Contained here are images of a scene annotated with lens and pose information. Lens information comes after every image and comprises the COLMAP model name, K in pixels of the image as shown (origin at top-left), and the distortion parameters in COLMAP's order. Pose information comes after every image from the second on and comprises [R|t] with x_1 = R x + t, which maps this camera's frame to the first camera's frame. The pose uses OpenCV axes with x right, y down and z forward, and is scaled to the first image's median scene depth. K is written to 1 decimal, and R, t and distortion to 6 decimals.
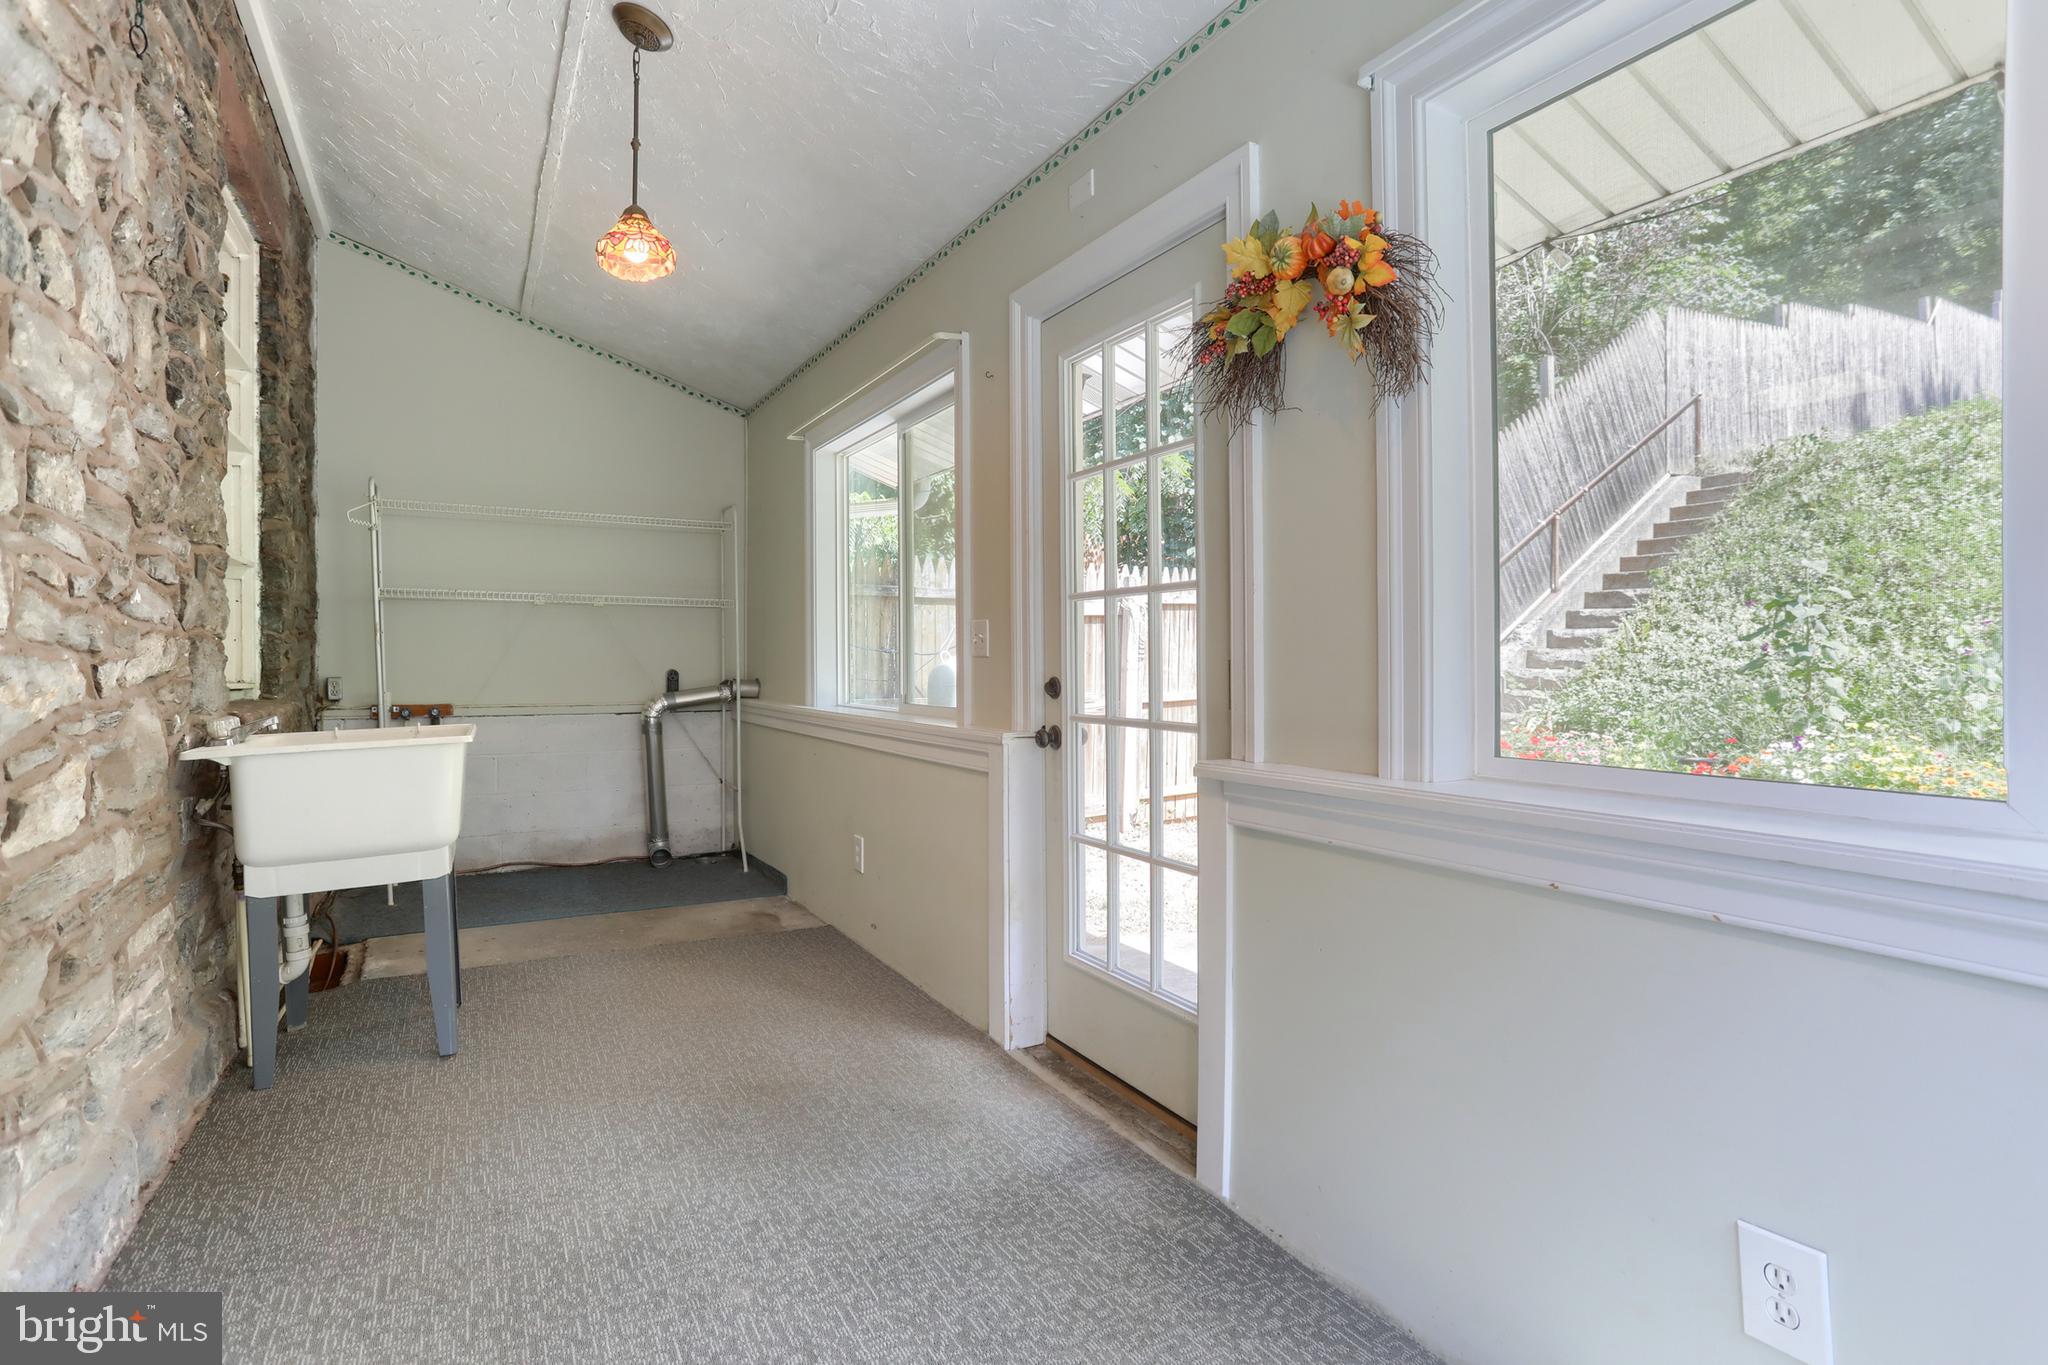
lens RADIAL K [[1016.0, 0, 1025.3], [0, 1016.0, 649.7], [0, 0, 1]] dist [-0.051902, 0.028307]
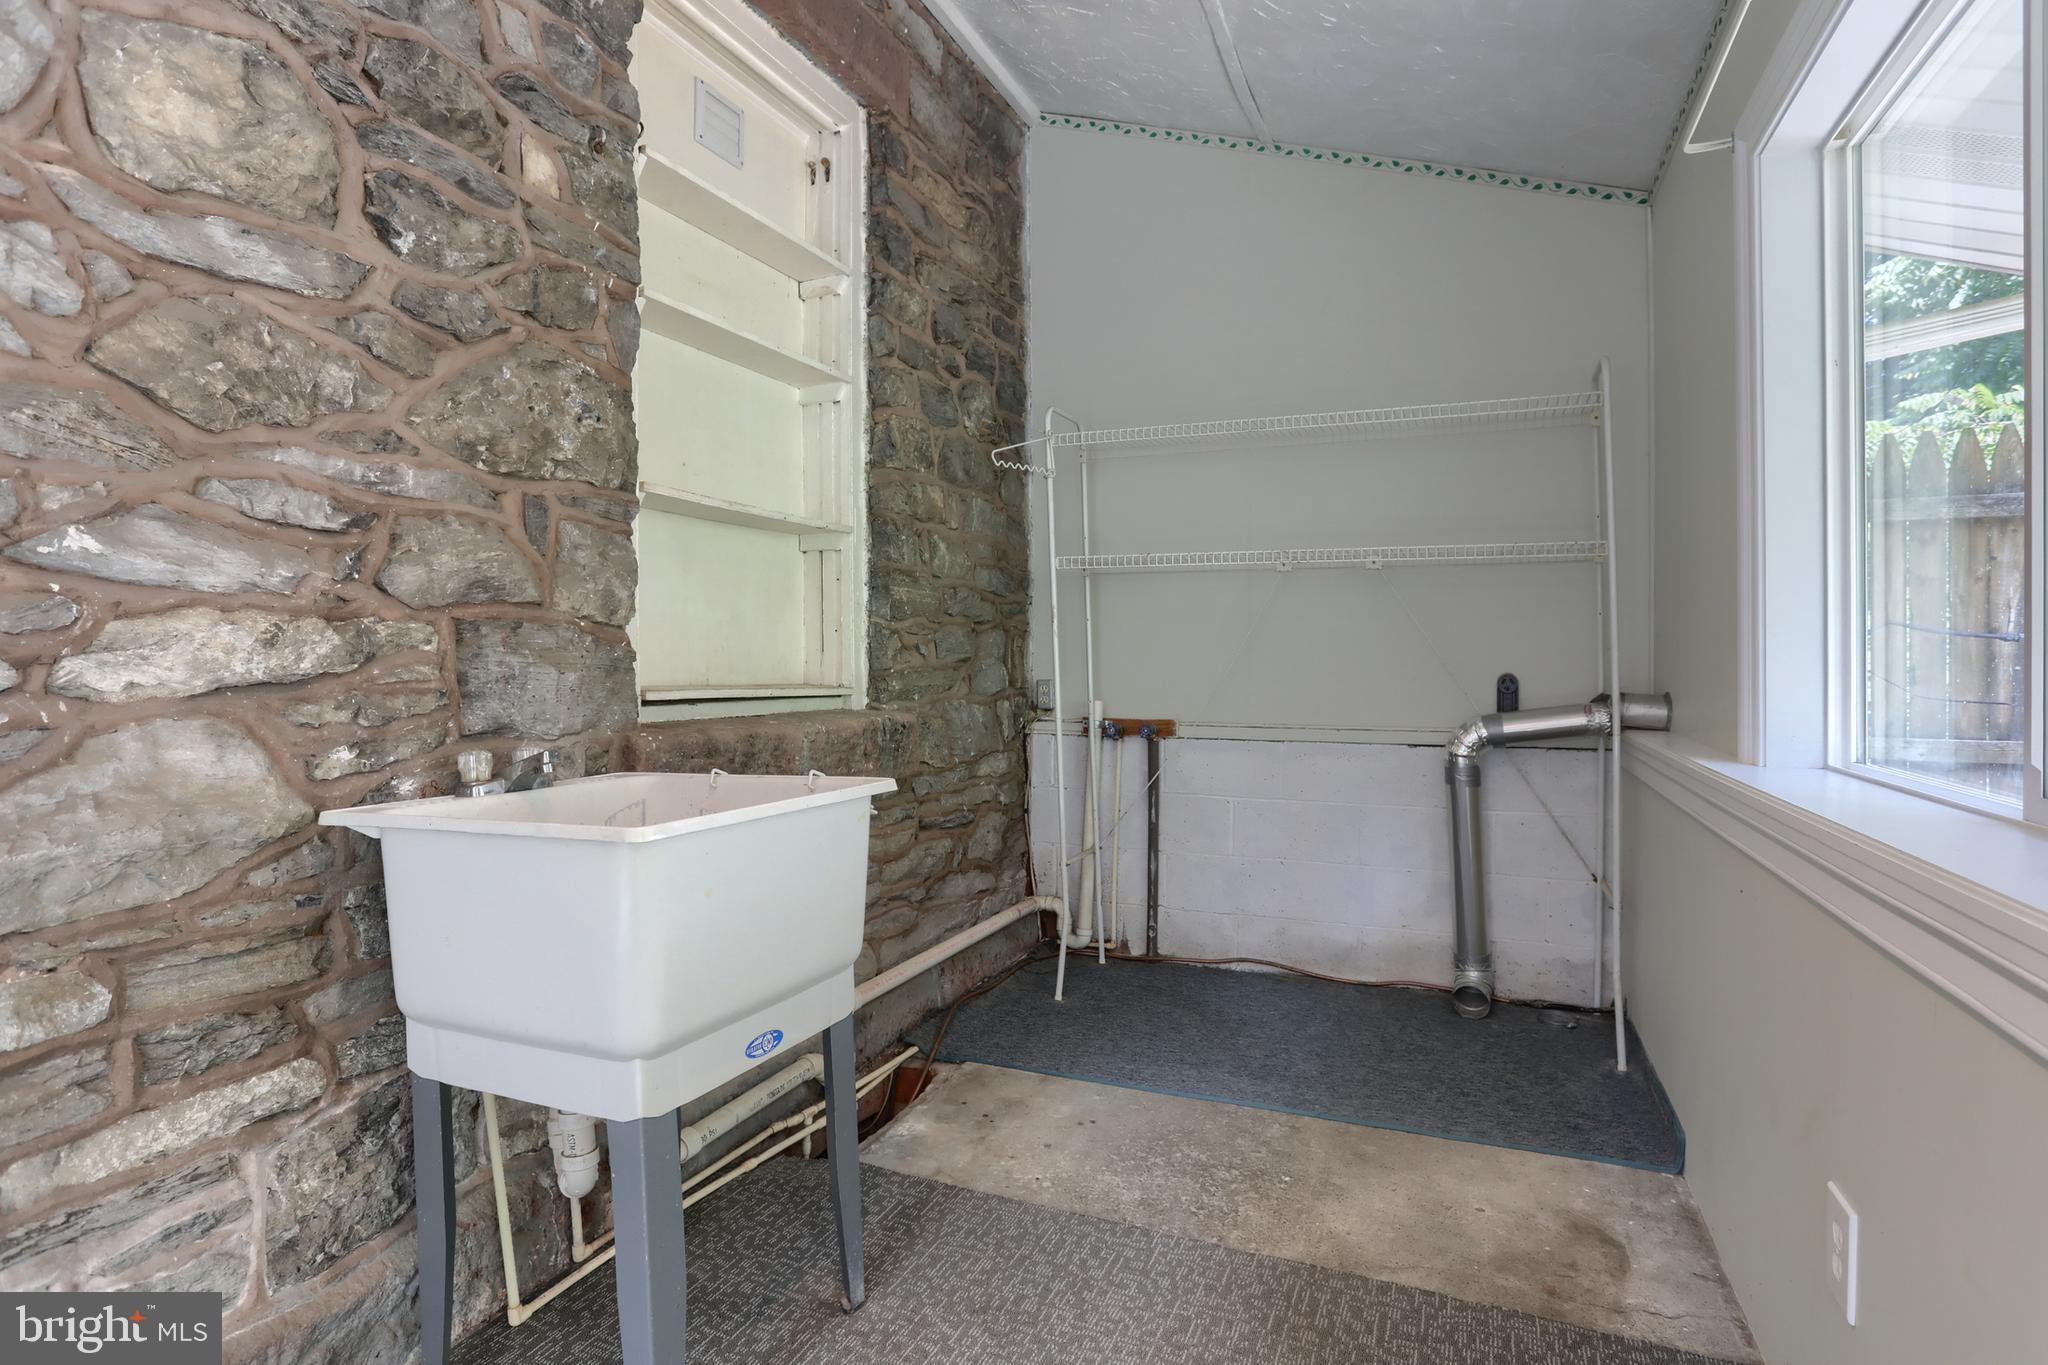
lens RADIAL K [[1096.6, 0, 943.5], [0, 1096.6, 672.7], [0, 0, 1]] dist [-0.056352, 0.000684]
pose [[0.594941, 0.009806, -0.803709, -0.052366], [0.009356, 0.999773, 0.019123, 0.005218], [0.803715, -0.018896, 0.594715, 0.417993]]
